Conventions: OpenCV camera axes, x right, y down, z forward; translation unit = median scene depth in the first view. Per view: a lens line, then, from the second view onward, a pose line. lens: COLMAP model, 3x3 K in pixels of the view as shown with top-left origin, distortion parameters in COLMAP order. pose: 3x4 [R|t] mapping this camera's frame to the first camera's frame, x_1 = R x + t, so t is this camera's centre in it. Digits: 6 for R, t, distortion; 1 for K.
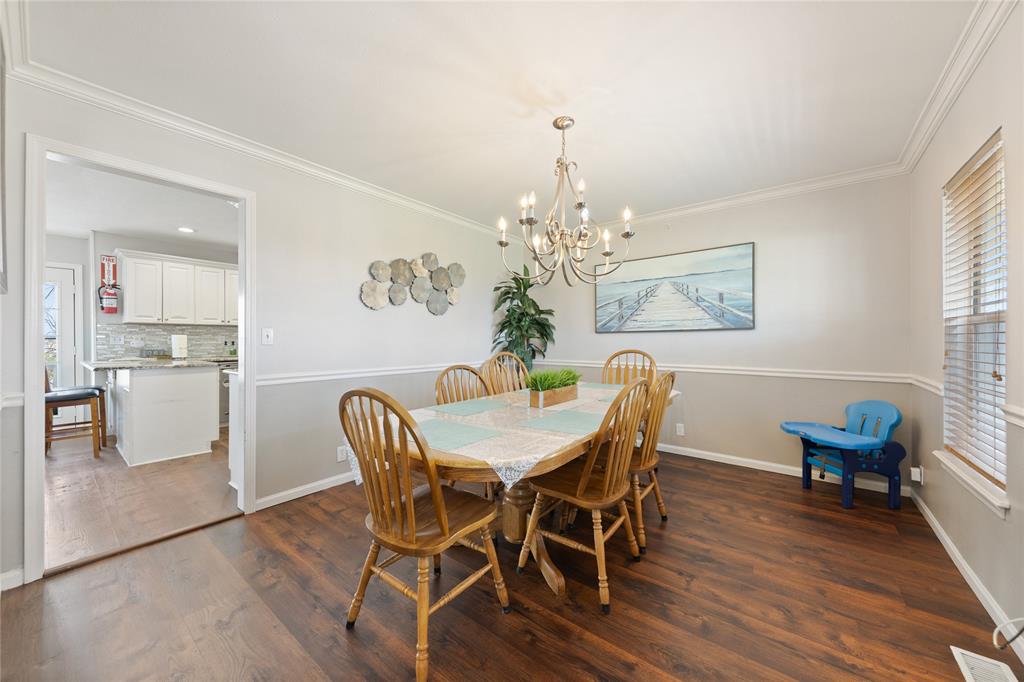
lens RADIAL K [[360.8, 0, 515.2], [0, 360.8, 338.1], [0, 0, 1]] dist [-0.000044, -0.000207]
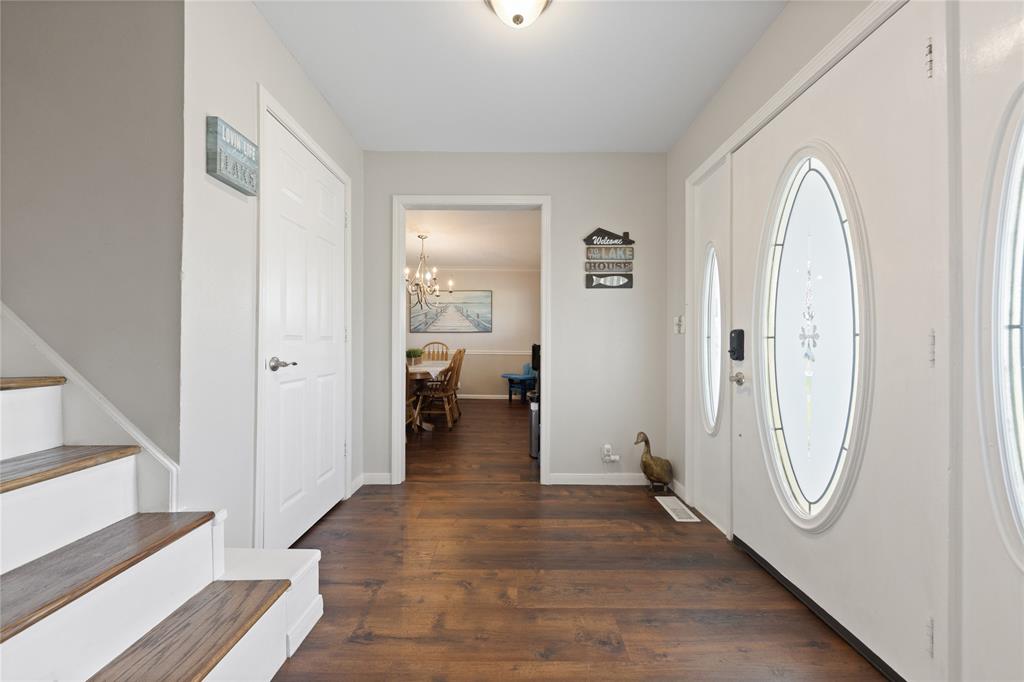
lens RADIAL K [[360.8, 0, 515.2], [0, 360.8, 338.1], [0, 0, 1]] dist [-0.000044, -0.000207]
pose [[0.784619, 0.013449, 0.619832, -0.562491], [-0.010988, 0.999909, -0.007787, 0.026248], [-0.619880, -0.000701, 0.784696, -0.775959]]
